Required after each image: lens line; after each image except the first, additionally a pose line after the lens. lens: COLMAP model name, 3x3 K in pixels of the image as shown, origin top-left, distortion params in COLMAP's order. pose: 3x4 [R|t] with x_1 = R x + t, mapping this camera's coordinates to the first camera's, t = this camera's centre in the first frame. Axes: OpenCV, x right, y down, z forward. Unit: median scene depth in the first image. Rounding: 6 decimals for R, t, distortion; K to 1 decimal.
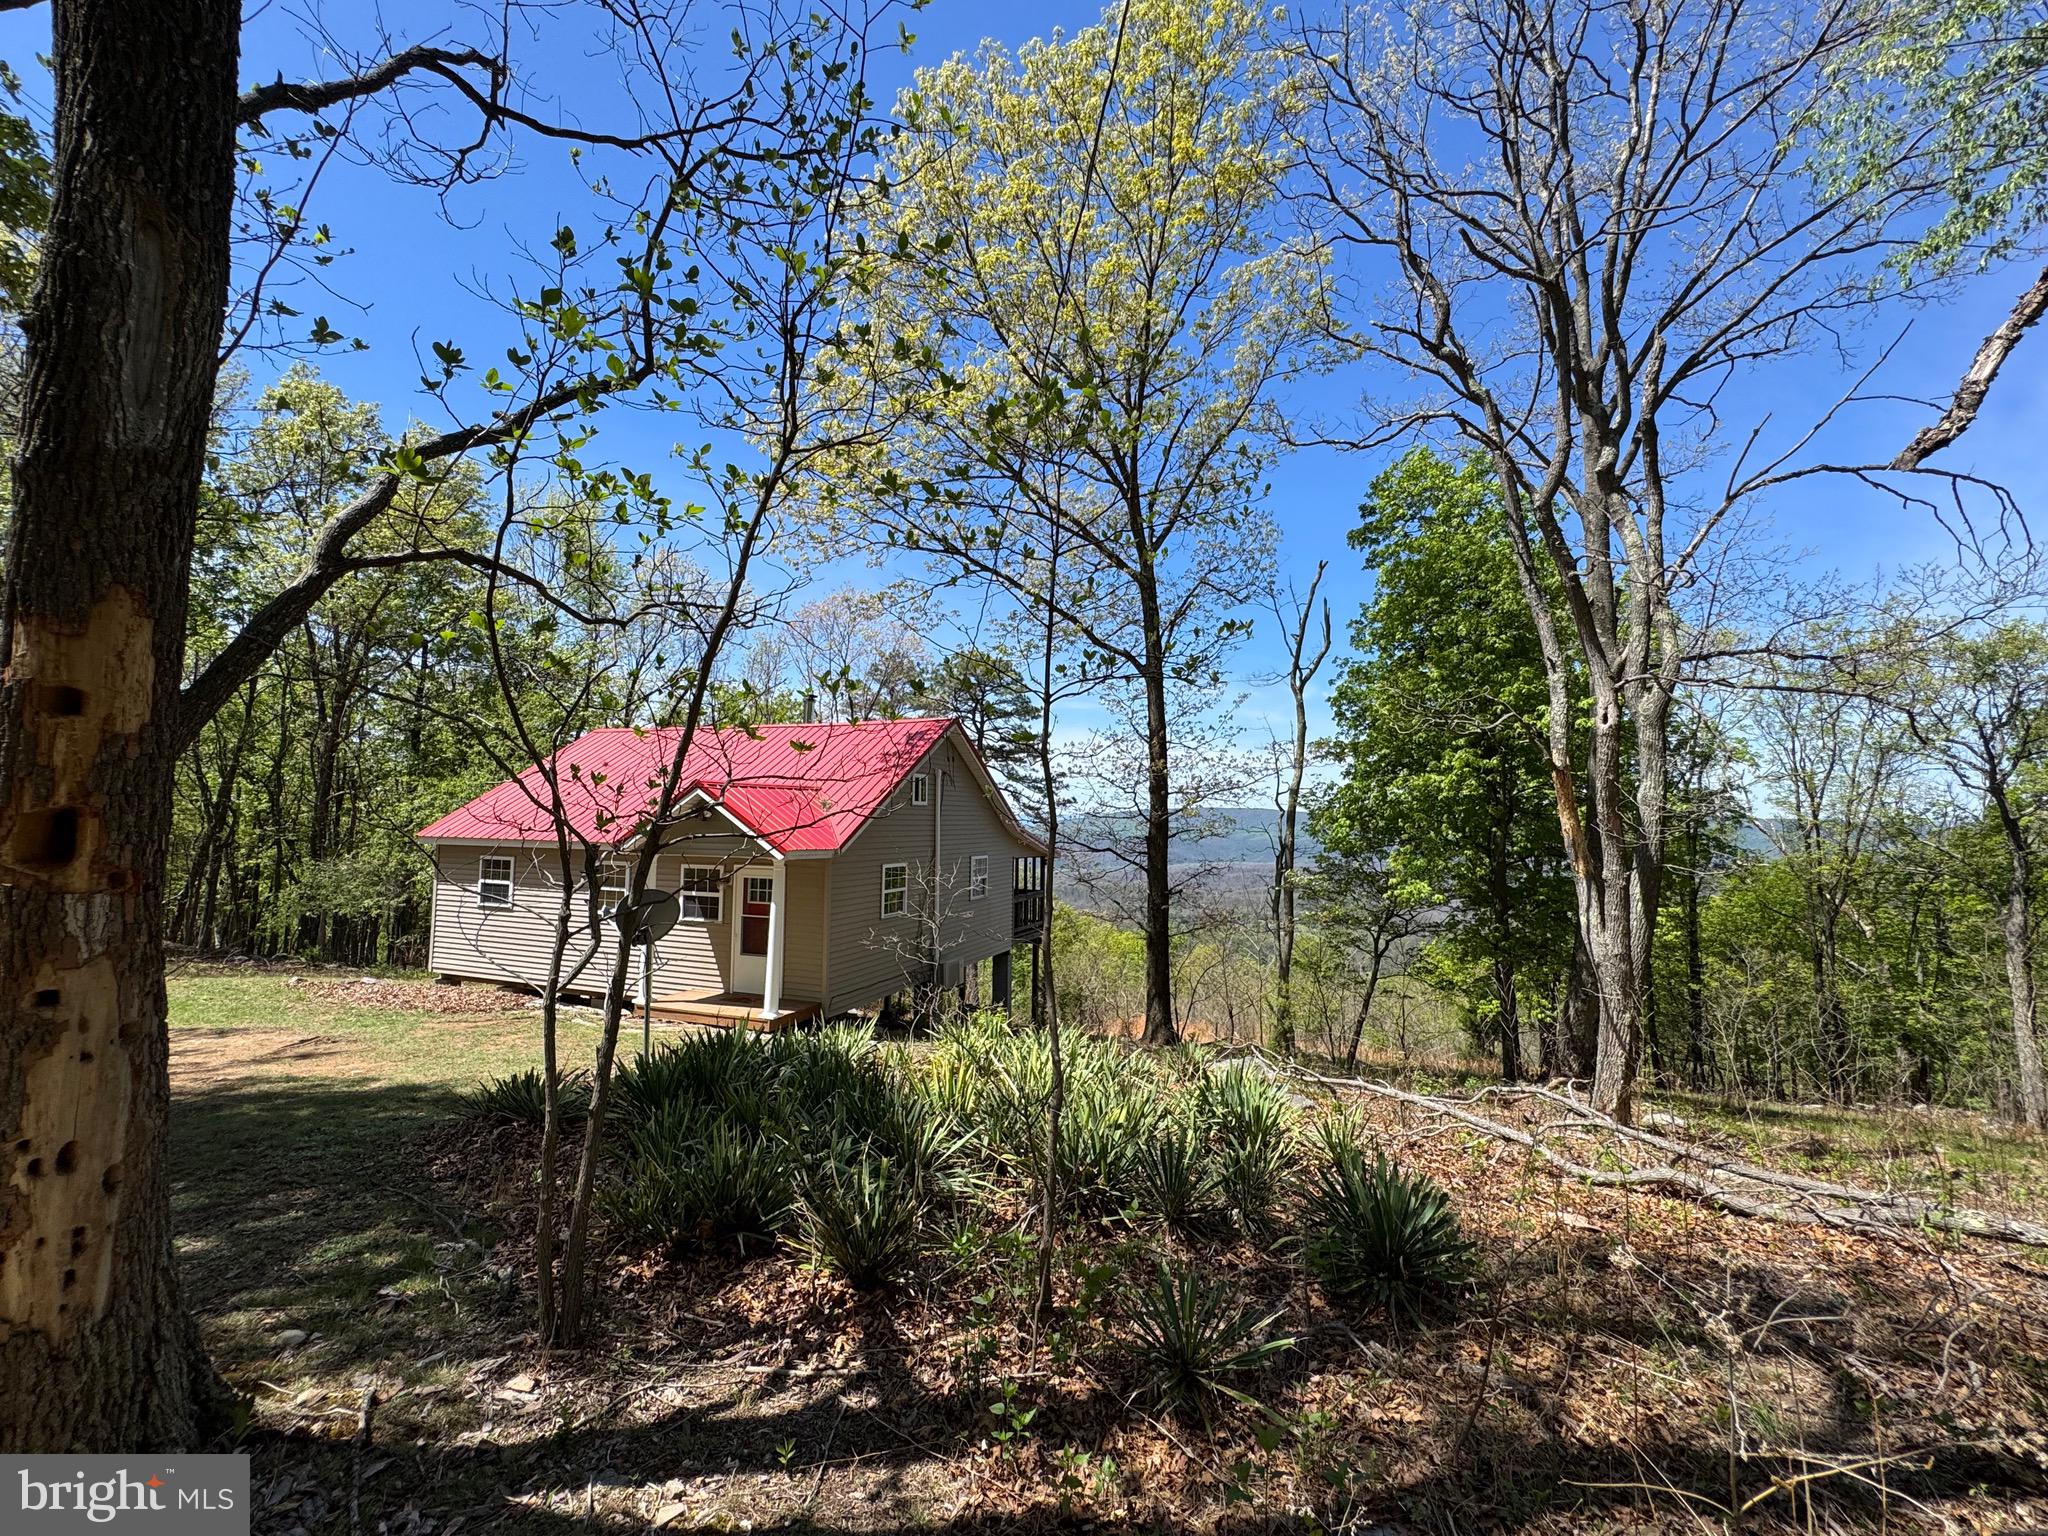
lens RADIAL K [[816.7, 0, 1021.4], [0, 816.7, 768.1], [0, 0, 1]] dist [-0.003093, 0.000269]
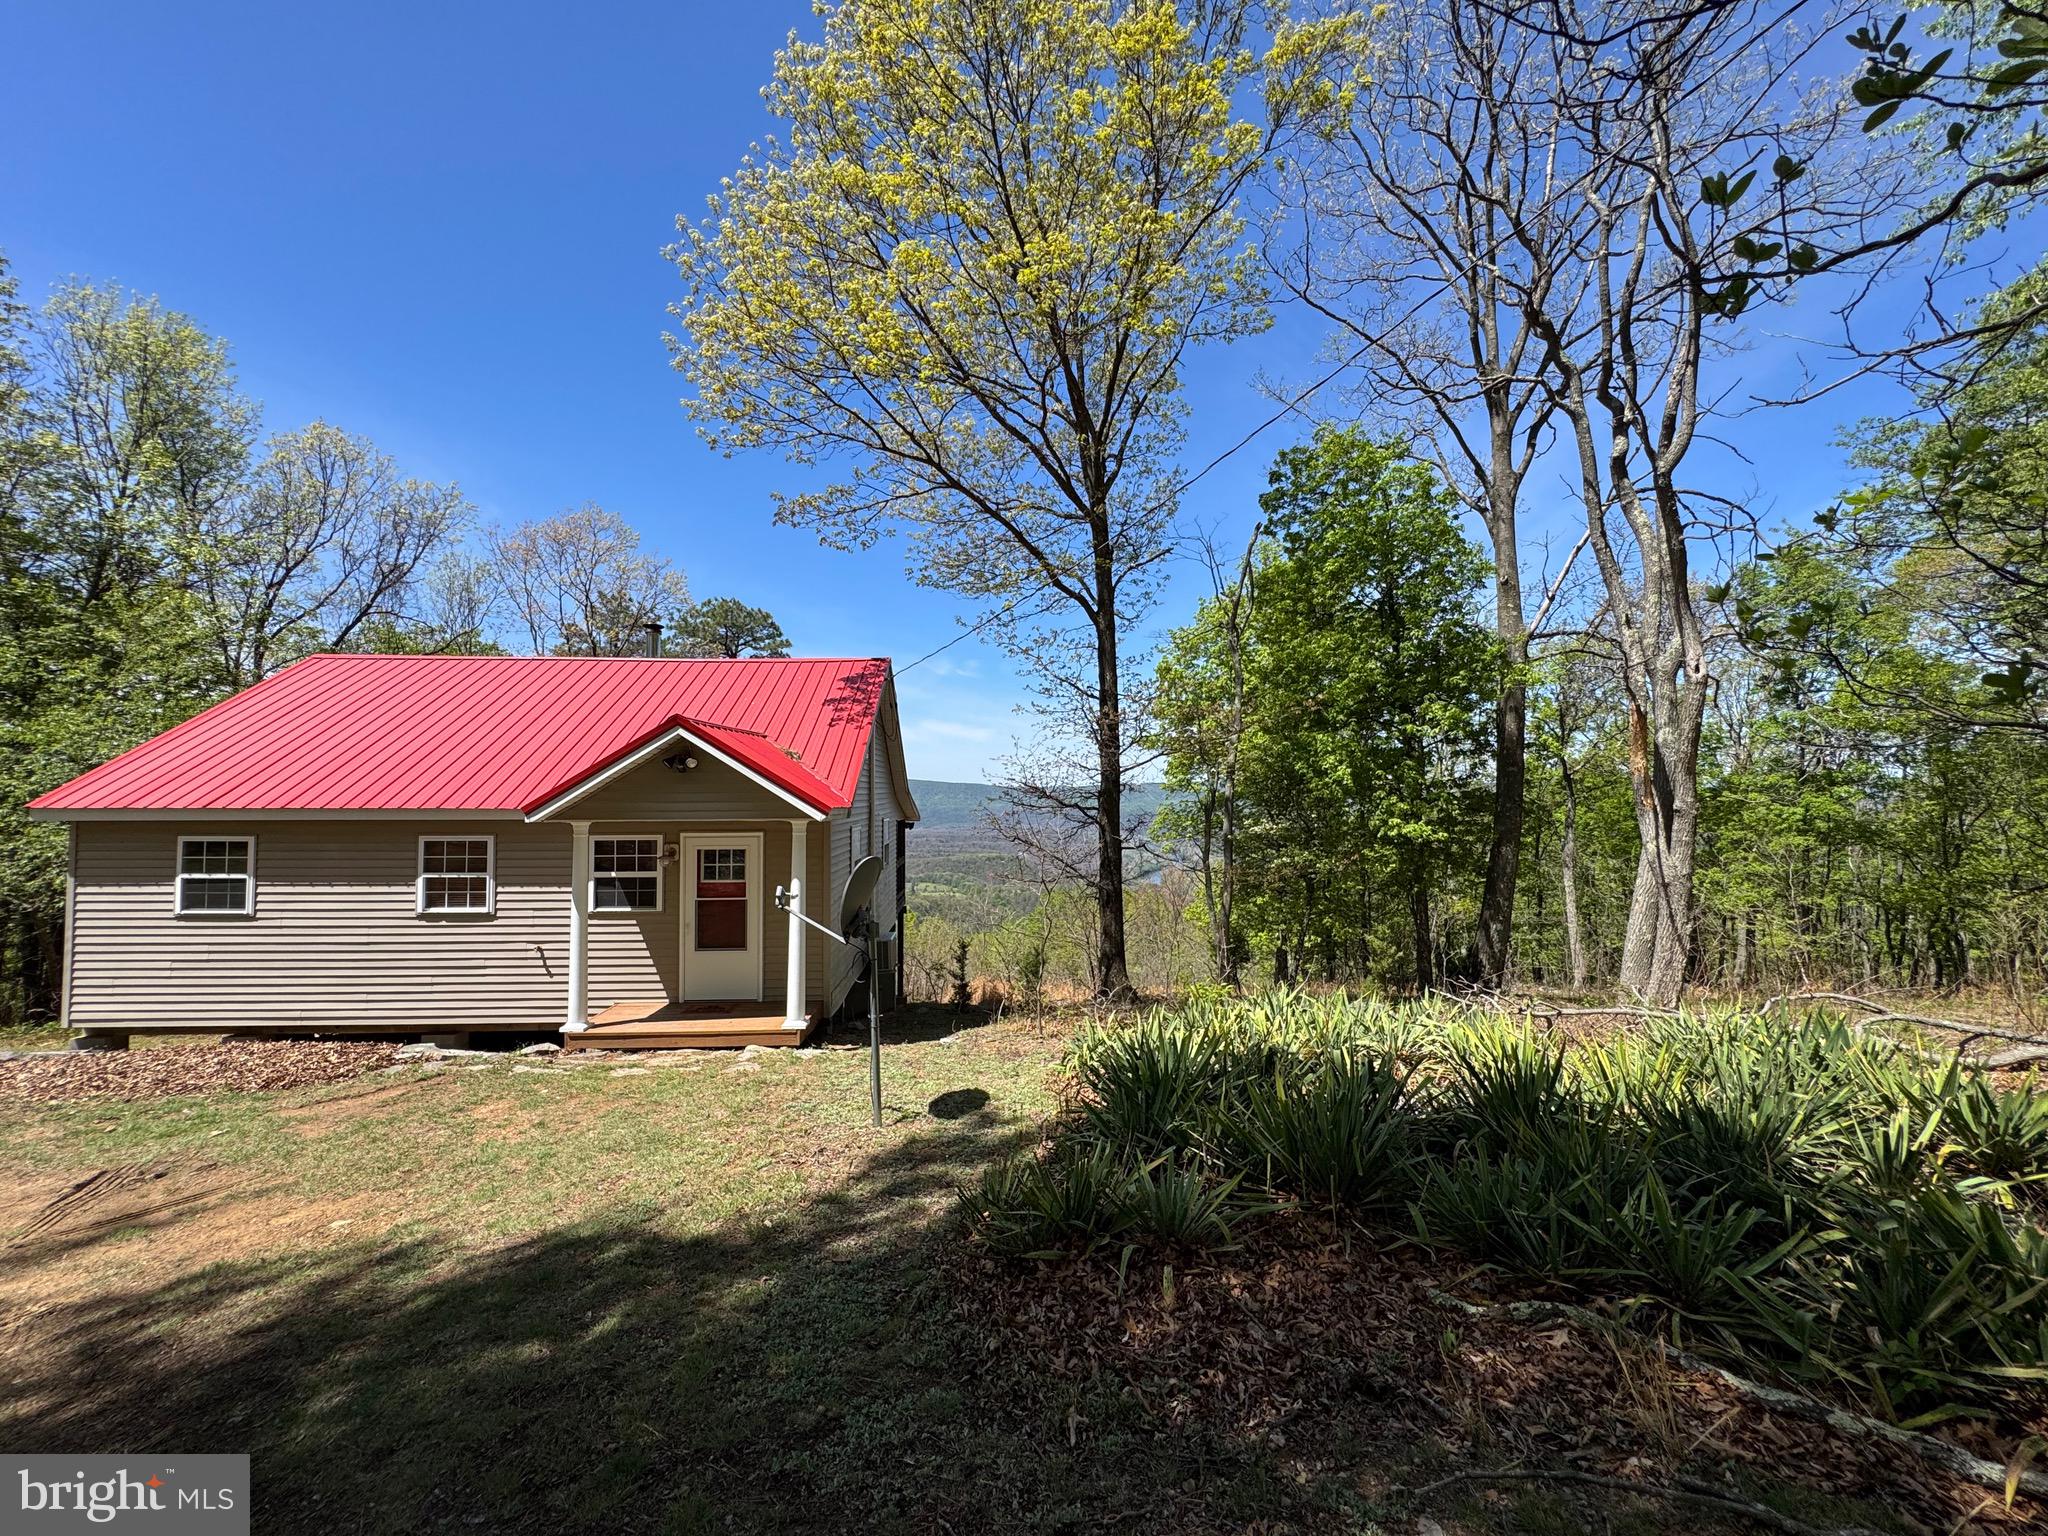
lens RADIAL K [[816.7, 0, 1021.4], [0, 816.7, 768.1], [0, 0, 1]] dist [-0.003093, 0.000269]
pose [[0.916119, -0.004295, 0.400883, -0.357386], [-0.012036, 0.999197, 0.038210, 0.026405], [-0.400726, -0.039829, 0.915332, 0.190115]]
